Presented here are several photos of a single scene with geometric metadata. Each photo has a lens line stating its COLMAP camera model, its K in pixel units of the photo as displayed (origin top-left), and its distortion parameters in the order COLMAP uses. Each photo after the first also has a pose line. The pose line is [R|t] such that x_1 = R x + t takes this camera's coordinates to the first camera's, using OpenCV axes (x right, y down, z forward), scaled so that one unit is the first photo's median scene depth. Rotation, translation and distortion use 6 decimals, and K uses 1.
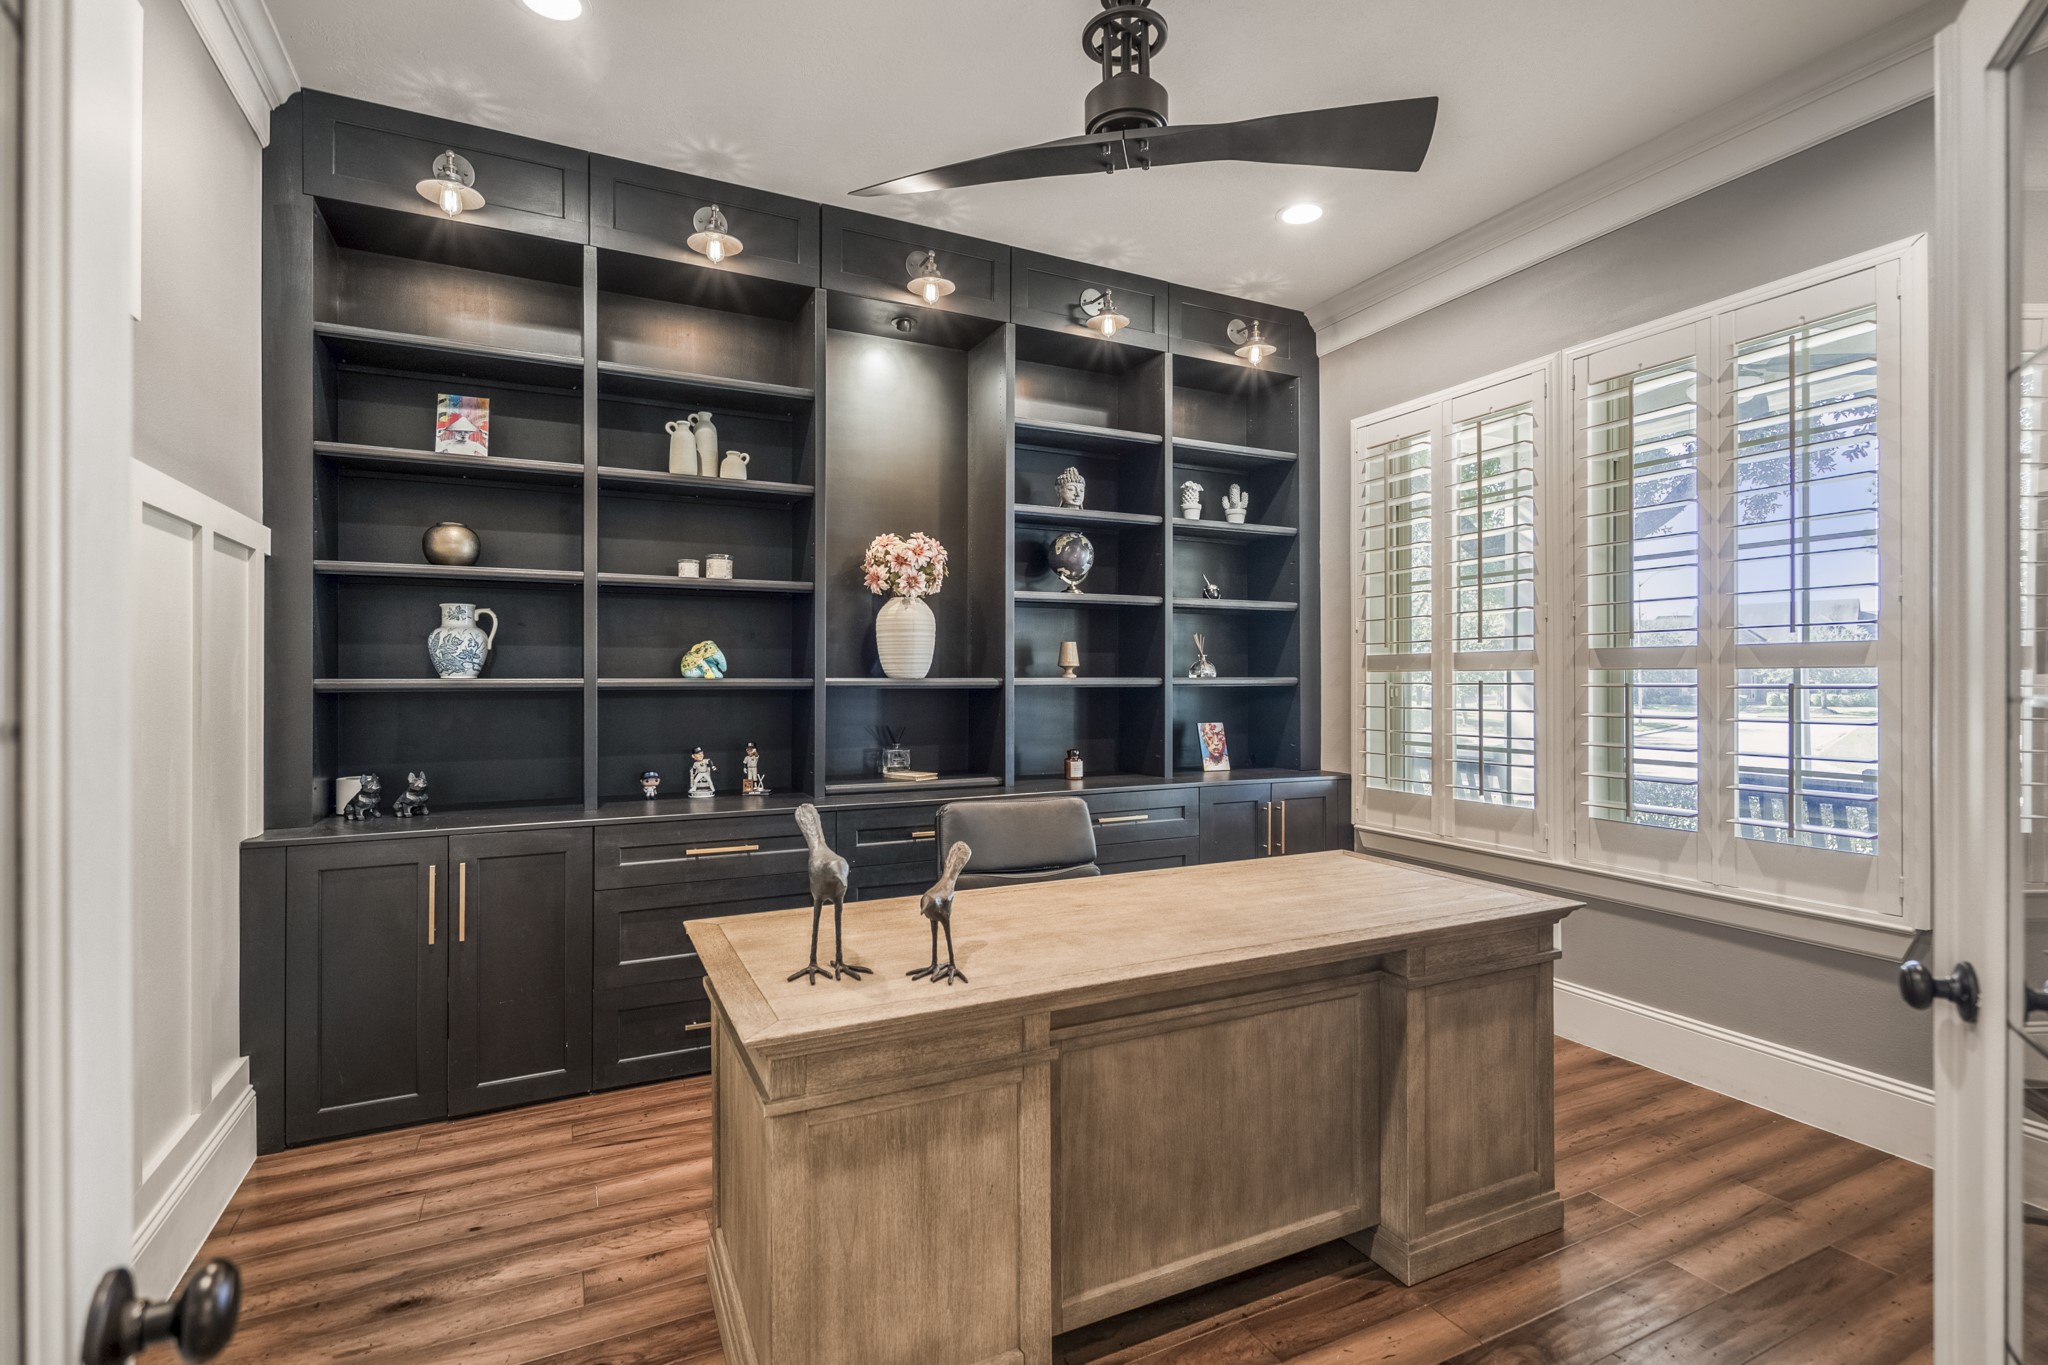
lens RADIAL K [[946.4, 0, 1022.3], [0, 946.4, 678.9], [0, 0, 1]] dist [0.004147, 0.000315]
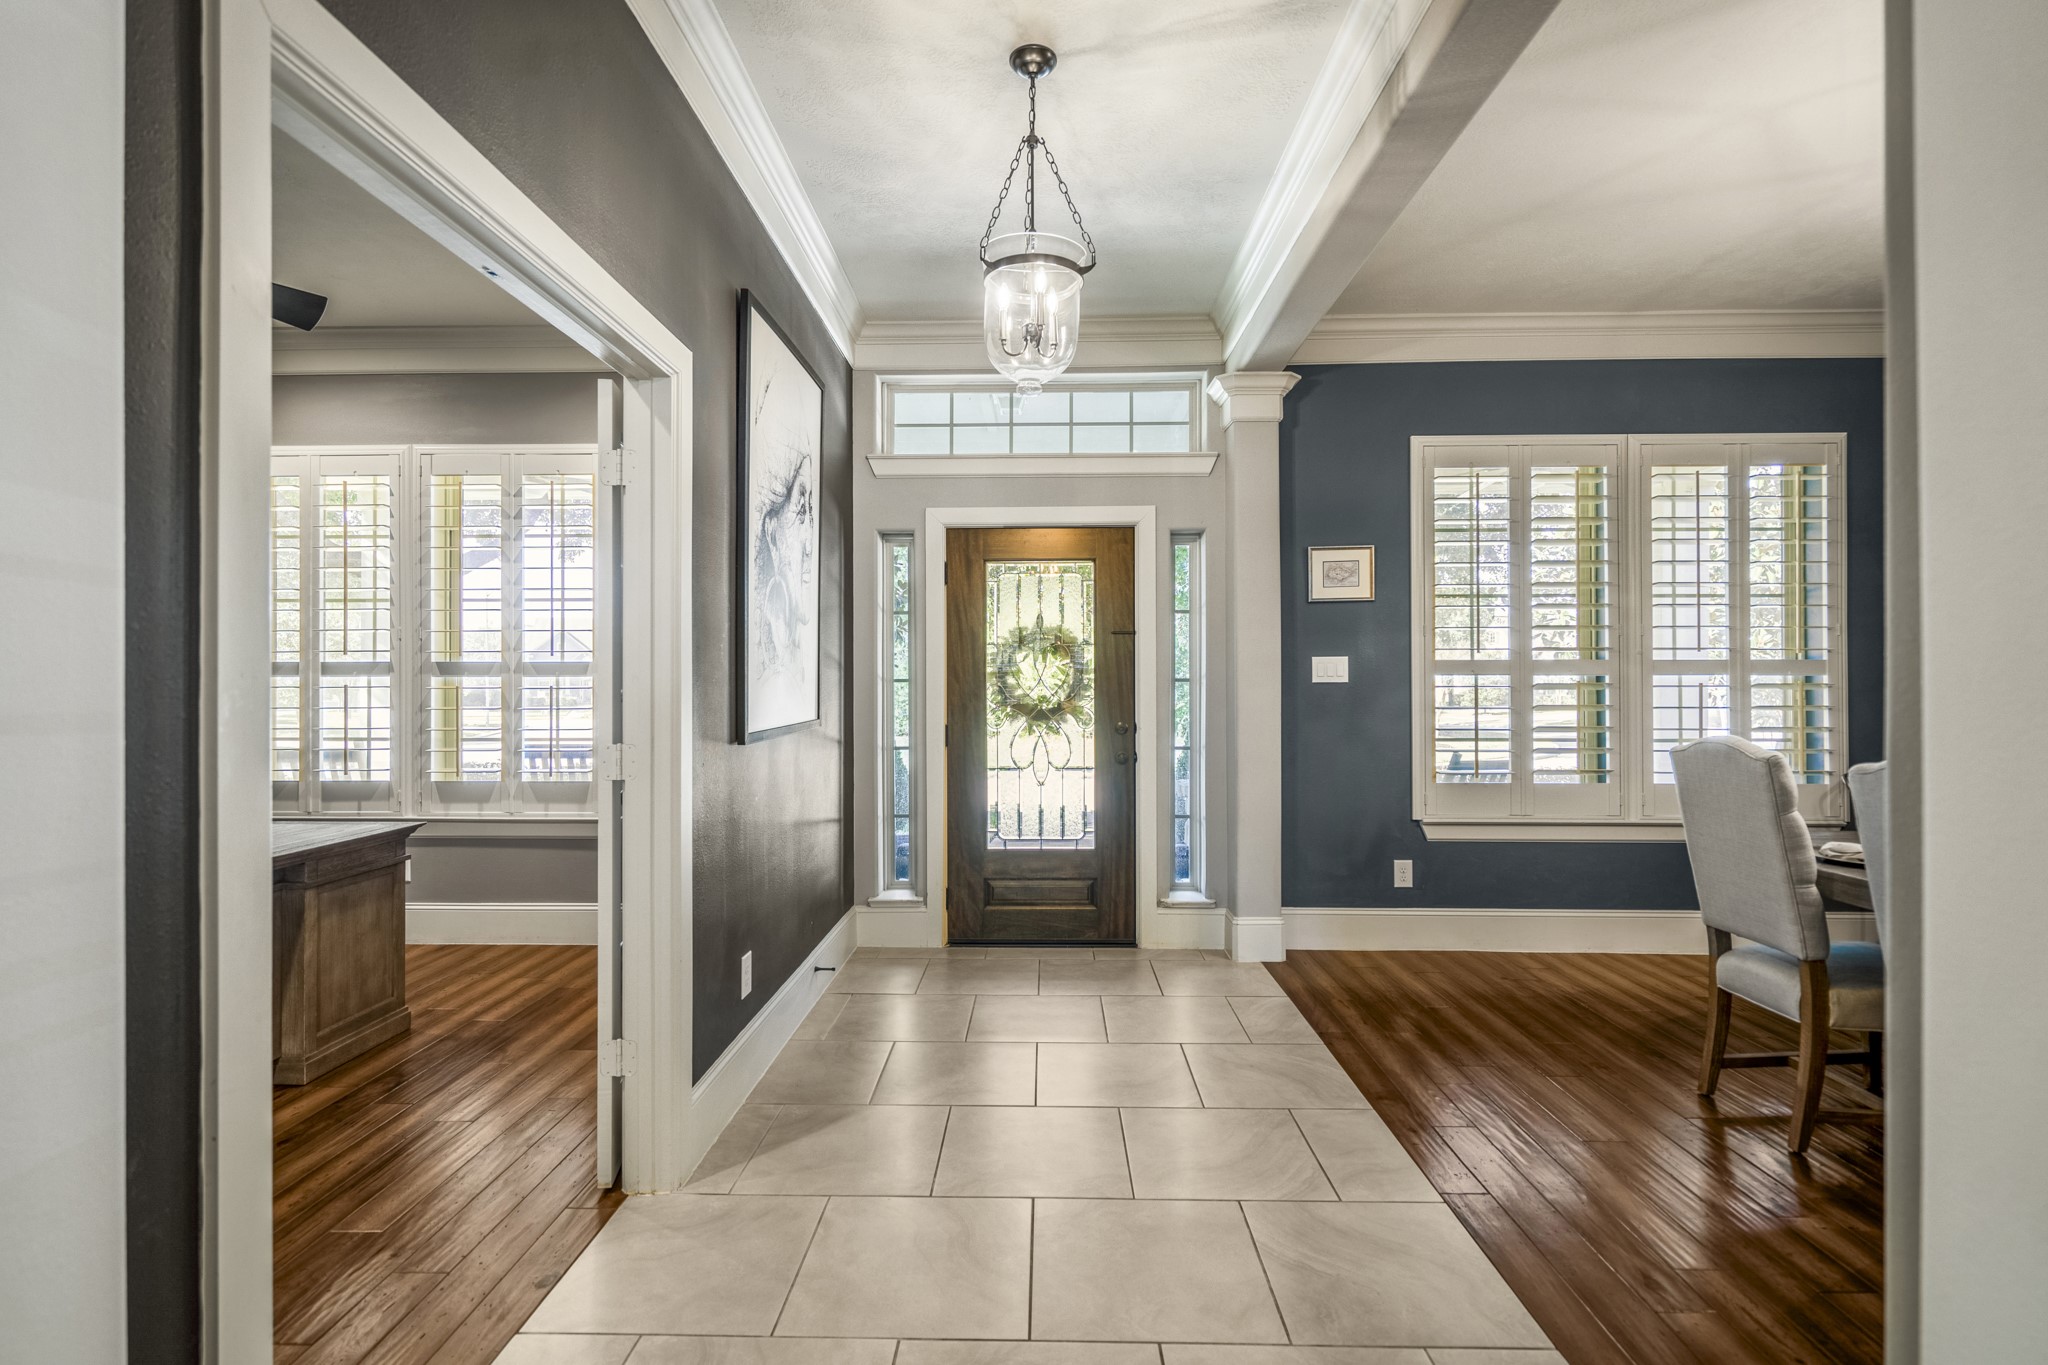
lens RADIAL K [[946.4, 0, 1022.3], [0, 946.4, 678.9], [0, 0, 1]] dist [0.004147, 0.000315]
pose [[0.462002, 0.005096, 0.886864, -0.273044], [-0.000202, 0.999984, -0.005640, 0.001569], [-0.886879, 0.002427, 0.461996, -0.476677]]
